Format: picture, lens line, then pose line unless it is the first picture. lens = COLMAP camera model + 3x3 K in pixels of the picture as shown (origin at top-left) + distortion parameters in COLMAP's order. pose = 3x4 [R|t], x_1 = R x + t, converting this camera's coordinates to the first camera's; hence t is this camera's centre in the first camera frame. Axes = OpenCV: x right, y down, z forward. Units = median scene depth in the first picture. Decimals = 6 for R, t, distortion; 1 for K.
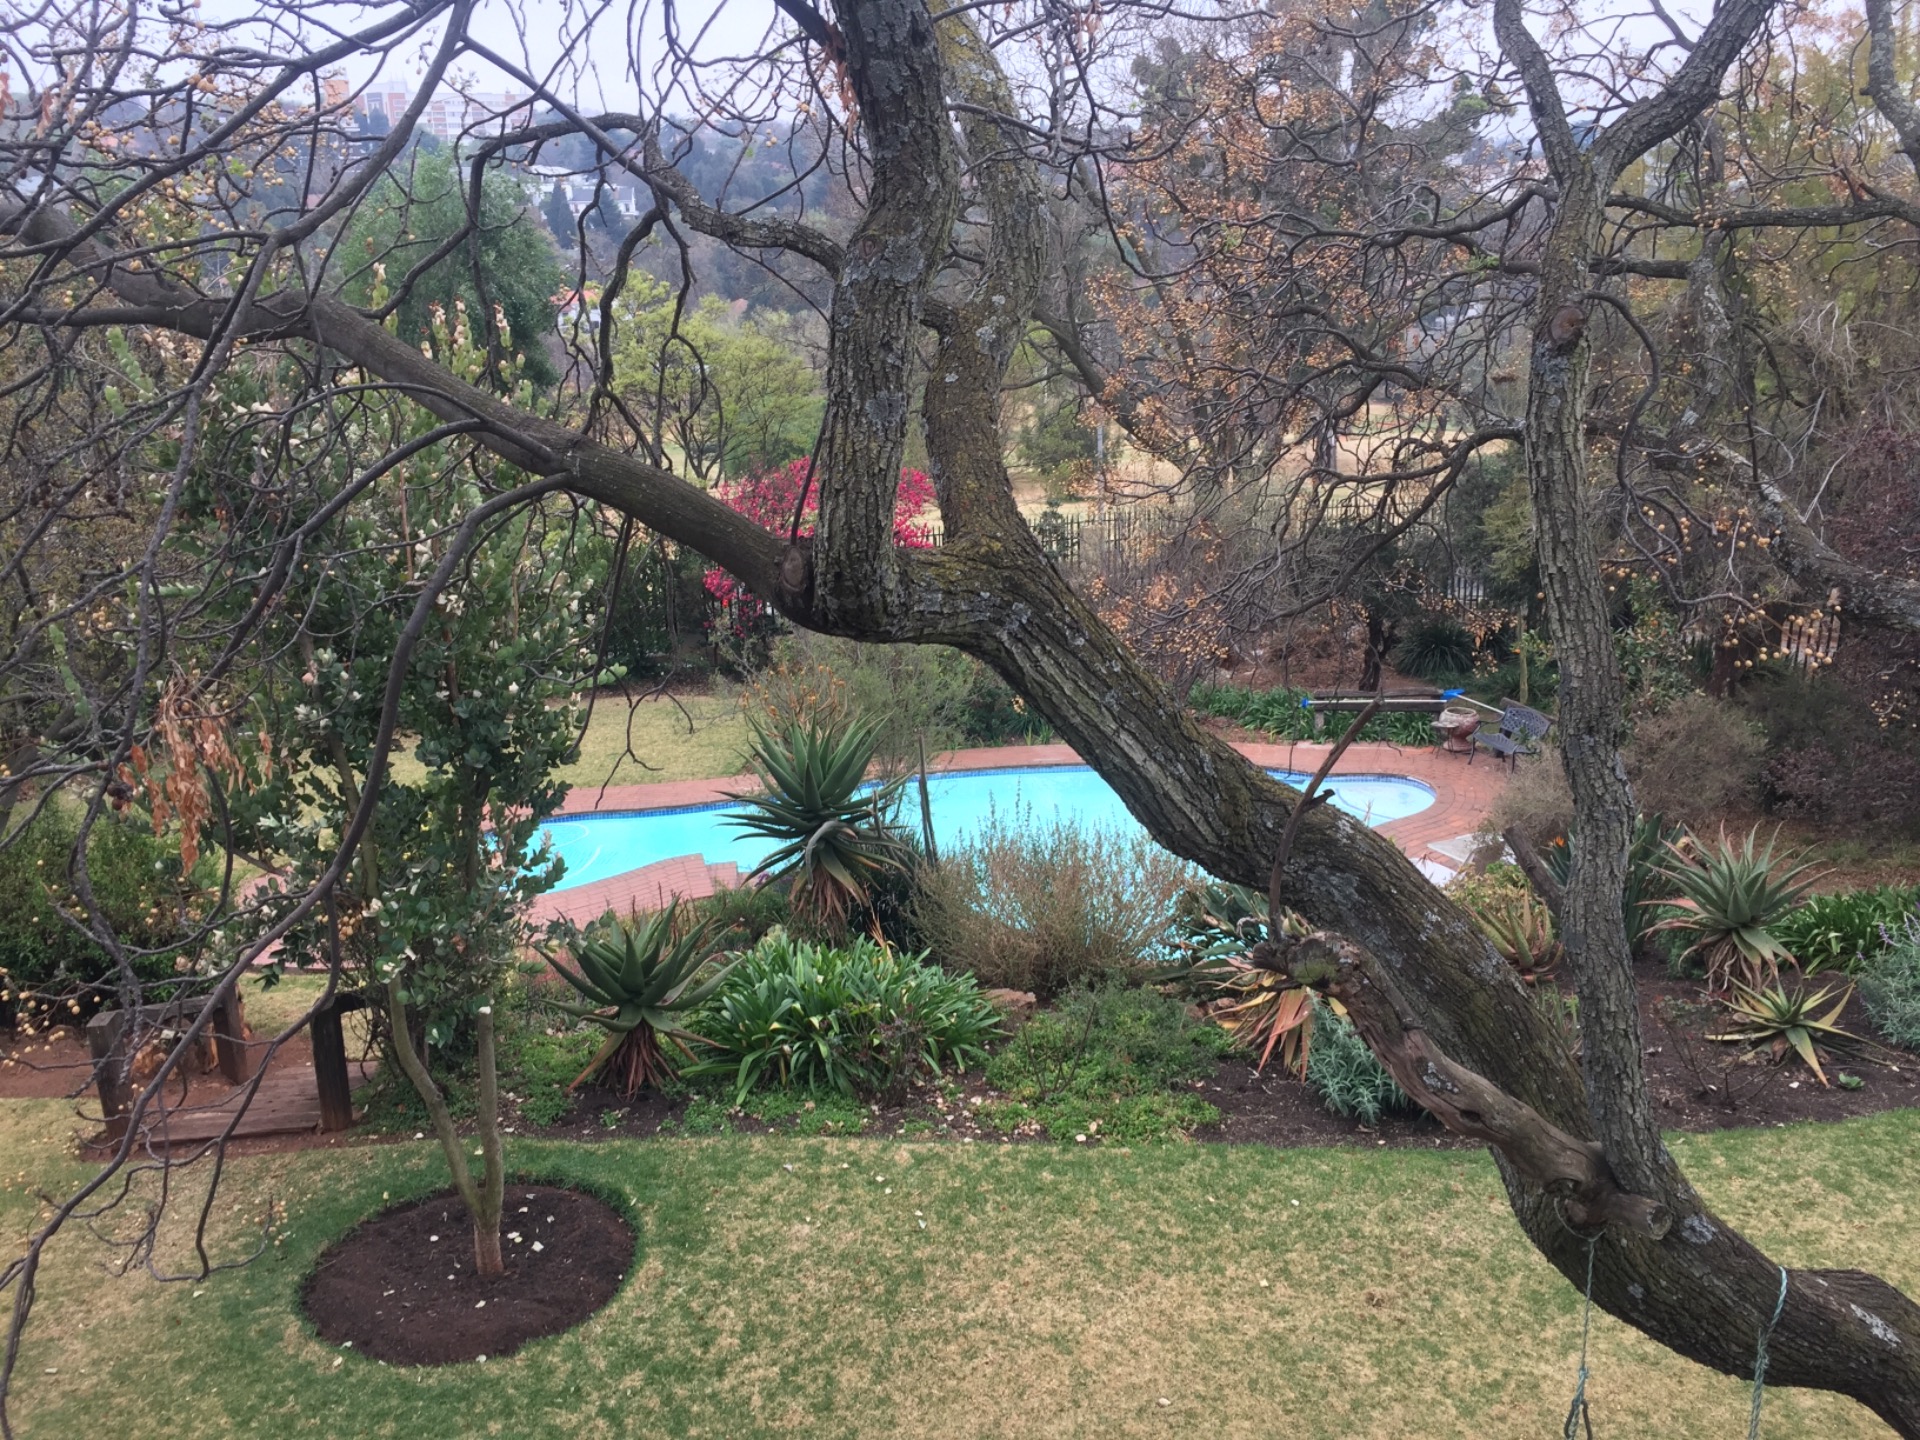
lens RADIAL K [[1635.3, 0, 960.0], [0, 1635.3, 720.0], [0, 0, 1]] dist [0.076811, -0.086955]
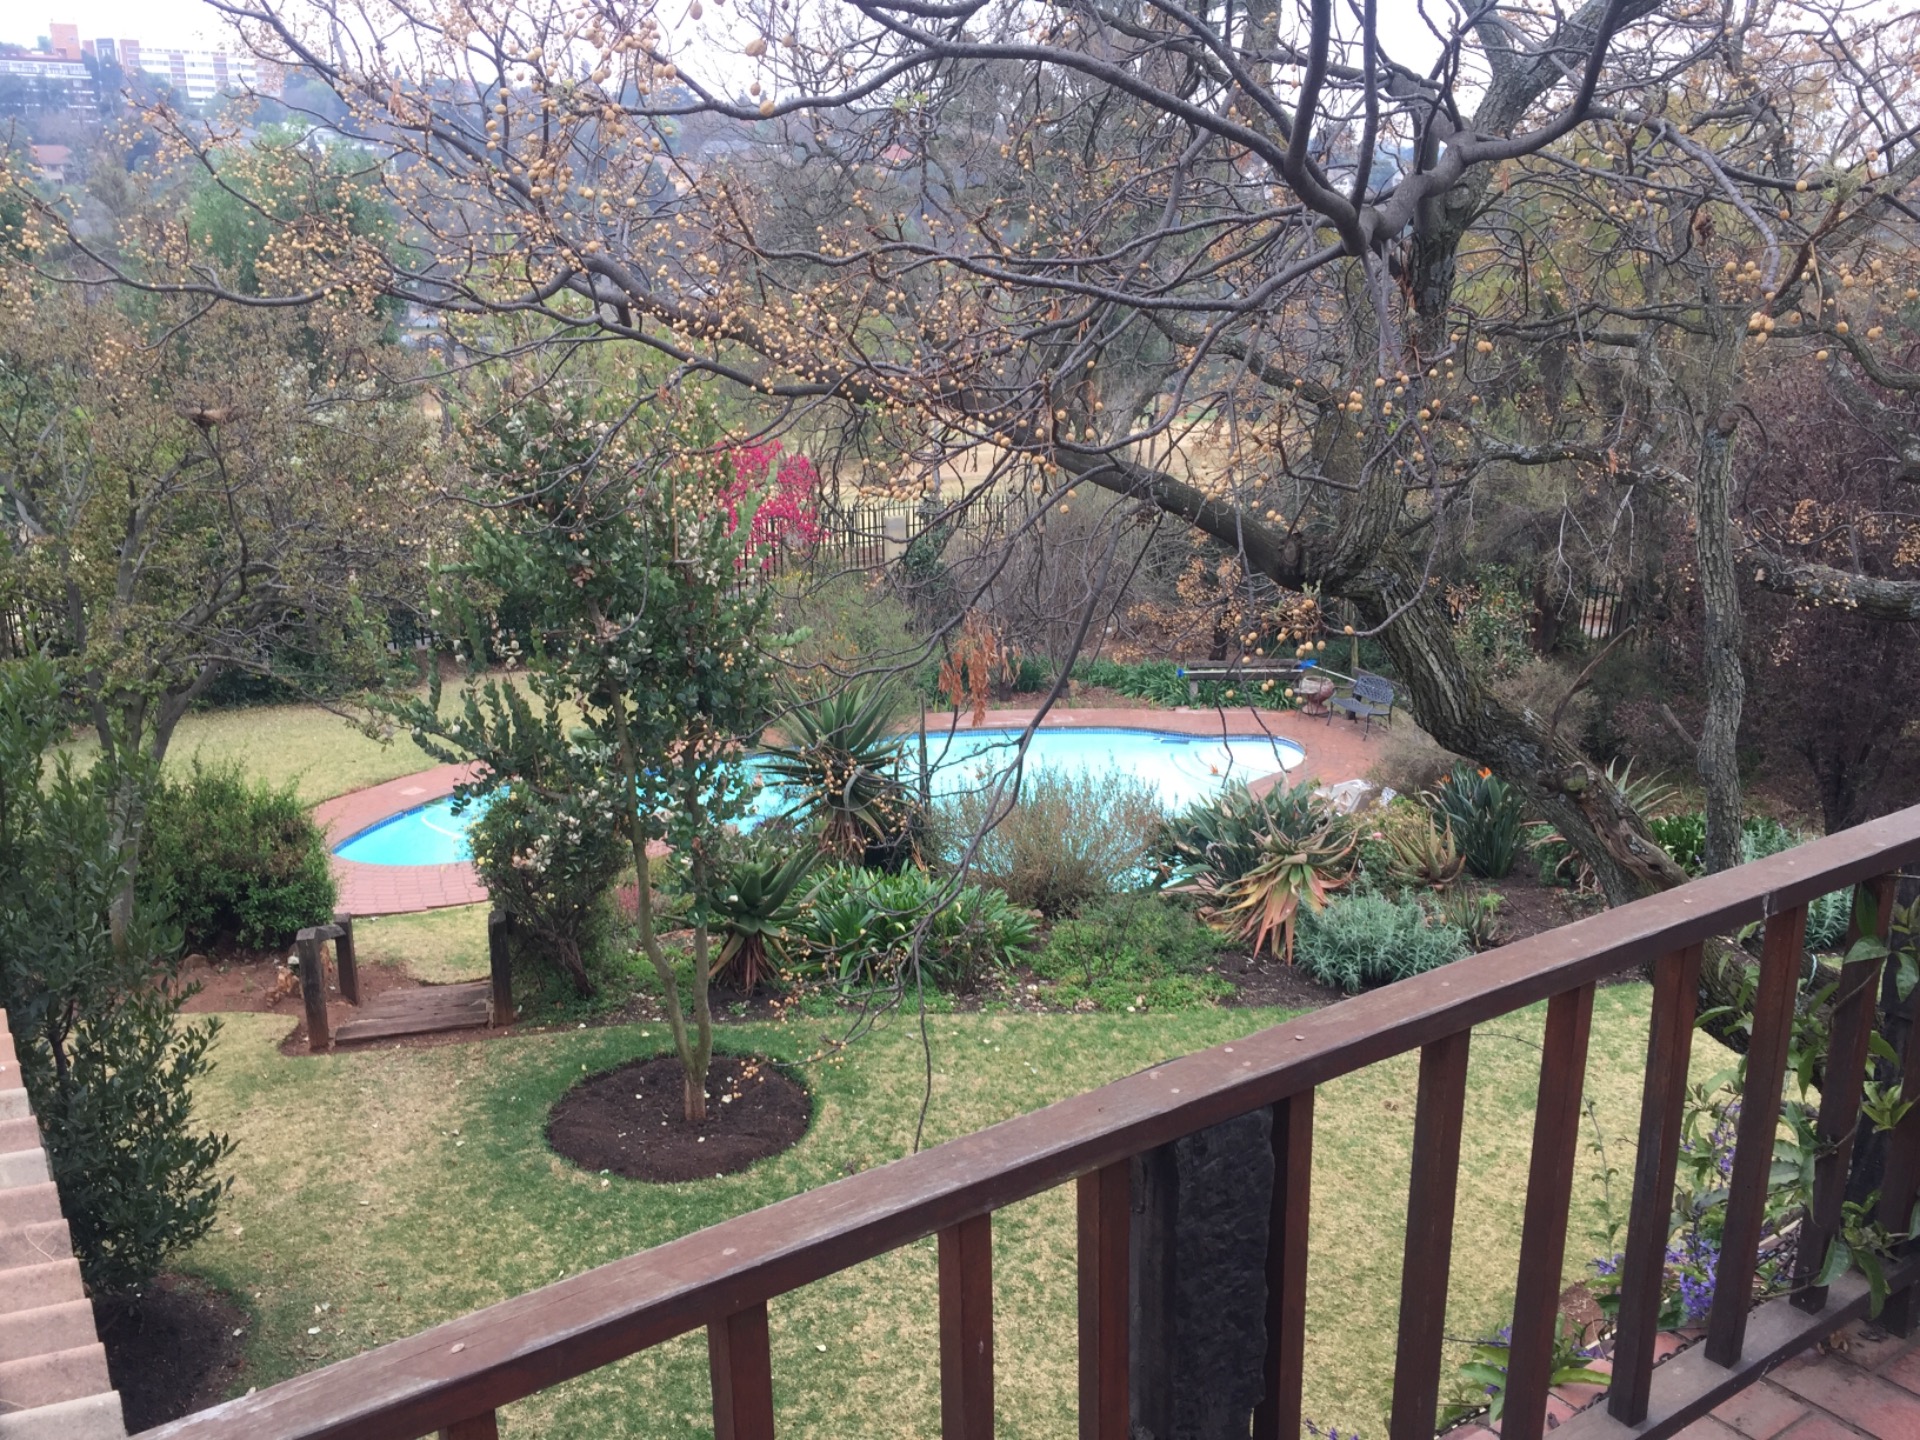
lens RADIAL K [[1635.3, 0, 960.0], [0, 1635.3, 720.0], [0, 0, 1]] dist [0.076811, -0.086955]
pose [[0.990948, -0.007628, 0.134030, -0.217004], [0.006181, 0.999918, 0.011207, 0.019634], [-0.134104, -0.010277, 0.990914, -0.211527]]
